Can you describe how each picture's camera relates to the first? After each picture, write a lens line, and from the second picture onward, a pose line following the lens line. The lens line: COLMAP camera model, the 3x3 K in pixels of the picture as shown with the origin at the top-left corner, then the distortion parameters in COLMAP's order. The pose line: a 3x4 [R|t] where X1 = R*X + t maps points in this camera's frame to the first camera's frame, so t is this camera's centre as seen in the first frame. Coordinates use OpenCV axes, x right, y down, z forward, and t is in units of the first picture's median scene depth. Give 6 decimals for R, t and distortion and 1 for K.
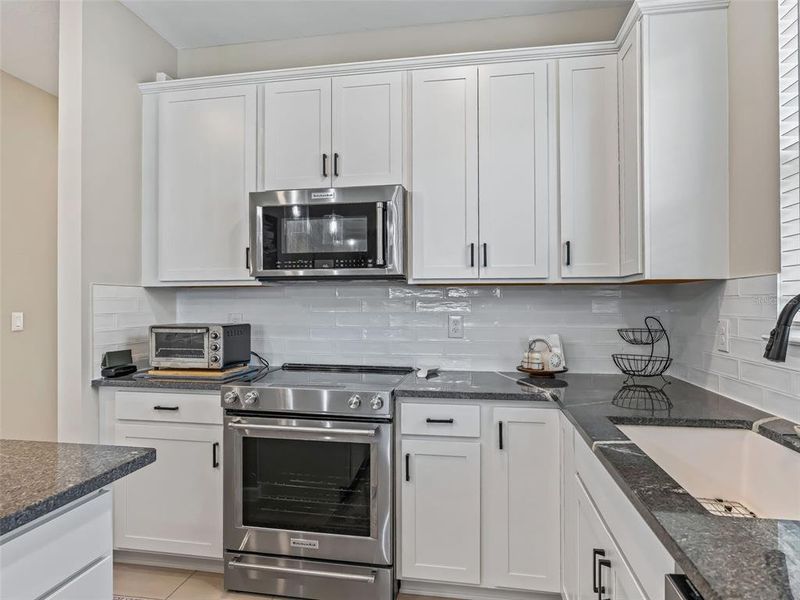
lens RADIAL K [[487.4, 0, 400.0], [0, 487.4, 300.0], [0, 0, 1]] dist [0.000454, 0.000984]
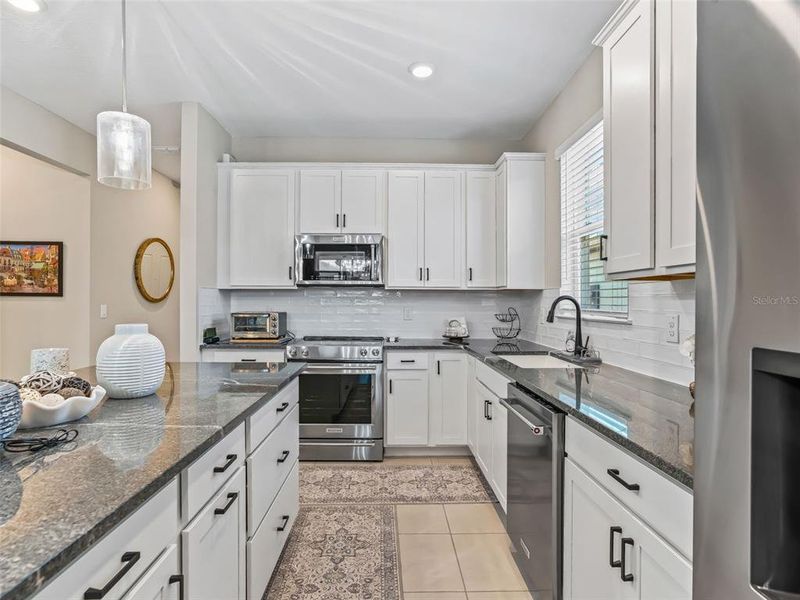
lens RADIAL K [[426.4, 0, 394.3], [0, 426.4, 303.0], [0, 0, 1]] dist [-0.002907, 0.002409]
pose [[0.982462, 0.003722, 0.186424, -0.248416], [-0.006212, 0.999899, 0.012777, -0.003022], [-0.186358, -0.013711, 0.982386, -0.558445]]
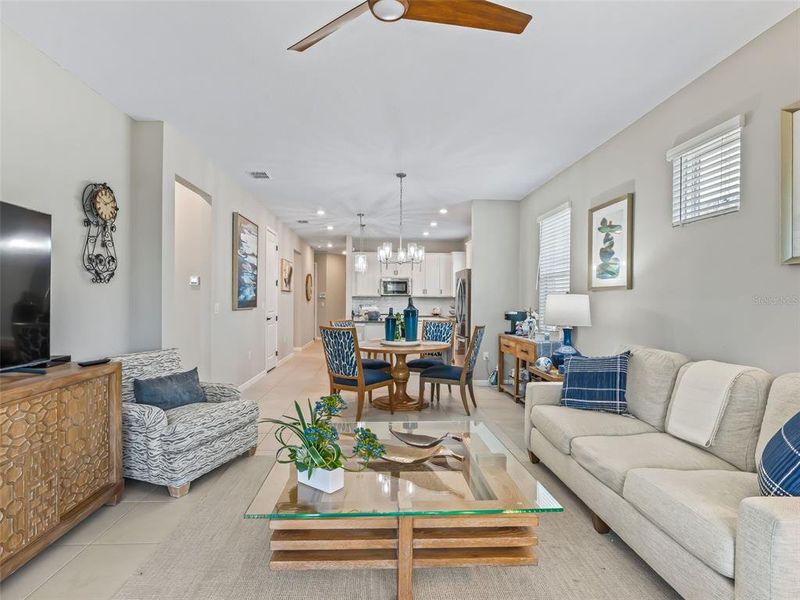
lens RADIAL K [[426.4, 0, 394.3], [0, 426.4, 303.0], [0, 0, 1]] dist [-0.002907, 0.002409]
pose [[0.975261, 0.012292, 0.220713, -1.166633], [-0.014128, 0.999877, 0.006741, 0.003519], [-0.220603, -0.009693, 0.975315, -3.387567]]
